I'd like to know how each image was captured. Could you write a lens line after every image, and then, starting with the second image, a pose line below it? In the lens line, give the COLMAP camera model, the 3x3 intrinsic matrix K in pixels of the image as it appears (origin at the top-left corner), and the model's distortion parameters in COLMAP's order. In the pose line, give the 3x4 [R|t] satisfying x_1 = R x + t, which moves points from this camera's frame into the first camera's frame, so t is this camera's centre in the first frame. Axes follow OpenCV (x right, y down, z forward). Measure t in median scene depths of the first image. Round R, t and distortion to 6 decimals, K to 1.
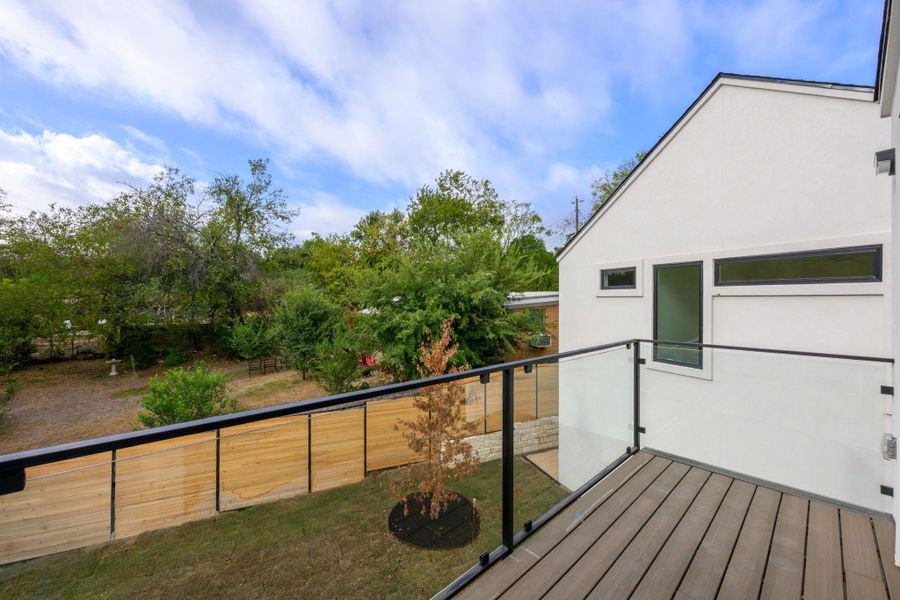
lens RADIAL K [[359.5, 0, 451.7], [0, 359.5, 301.3], [0, 0, 1]] dist [0.000855, 0.000316]
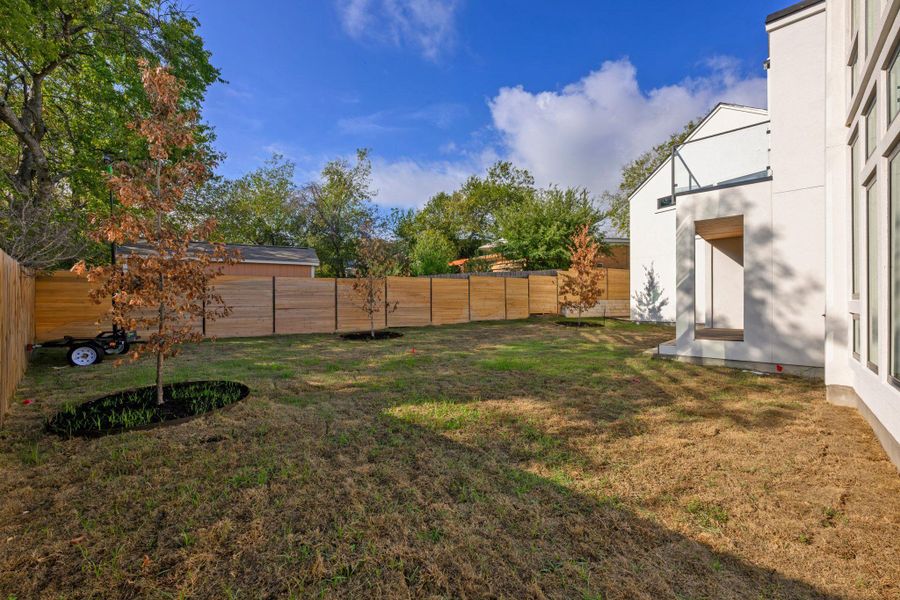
lens RADIAL K [[359.5, 0, 451.7], [0, 359.5, 301.3], [0, 0, 1]] dist [0.000855, 0.000316]
pose [[0.995940, -0.009182, 0.089553, -0.303561], [0.011032, 0.999735, -0.020183, 0.171880], [-0.089344, 0.021089, 0.995778, -0.287348]]
